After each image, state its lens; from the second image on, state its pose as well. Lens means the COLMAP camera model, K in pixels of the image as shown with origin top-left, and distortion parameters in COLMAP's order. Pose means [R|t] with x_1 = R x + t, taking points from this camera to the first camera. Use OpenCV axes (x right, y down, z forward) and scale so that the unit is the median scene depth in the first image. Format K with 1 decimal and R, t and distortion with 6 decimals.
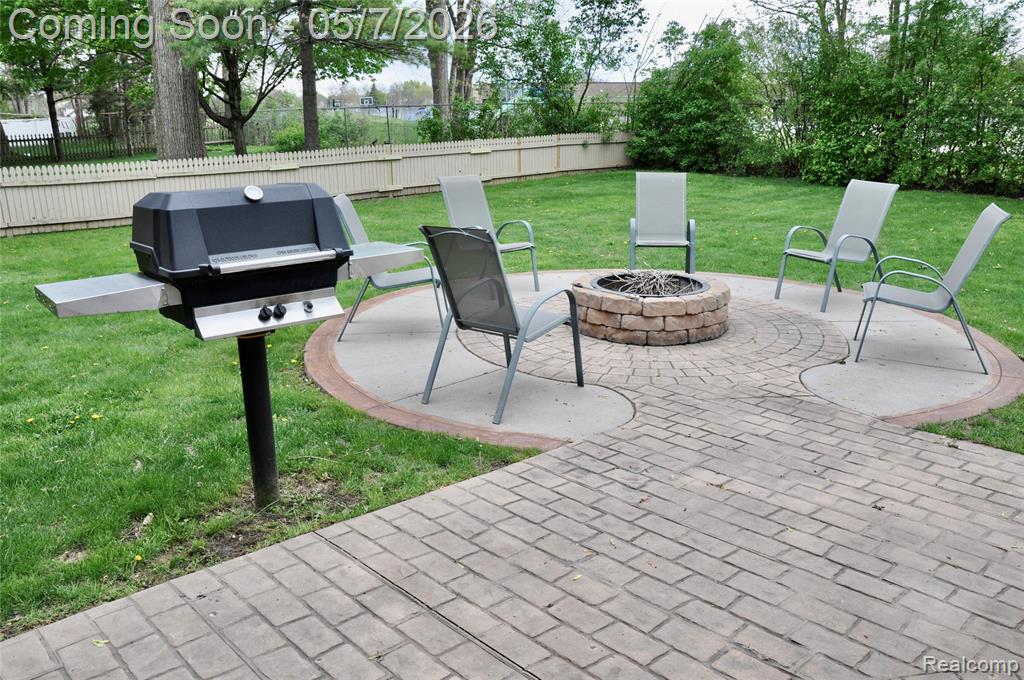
lens RADIAL K [[838.6, 0, 512.0], [0, 838.6, 340.0], [0, 0, 1]] dist [-0.131690, 0.138550]
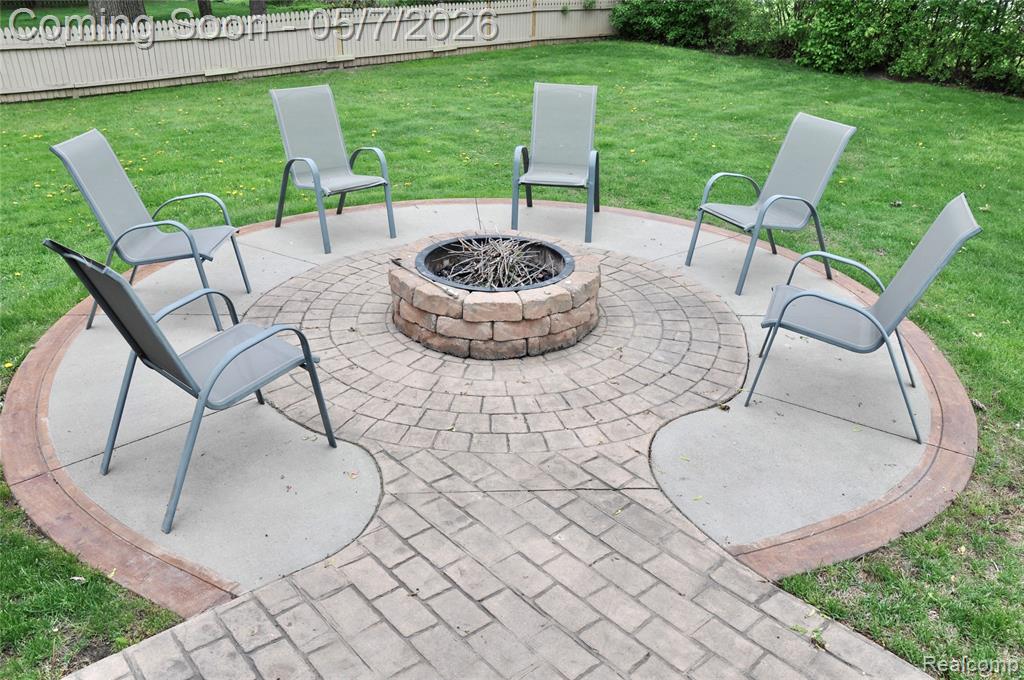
lens RADIAL K [[803.6, 0, 512.0], [0, 803.6, 340.0], [0, 0, 1]] dist [-0.144309, 0.119594]
pose [[0.999216, 0.037354, -0.013144, 0.165875], [-0.034268, 0.982004, 0.185725, -0.113754], [0.019845, -0.185129, 0.982514, 0.243996]]
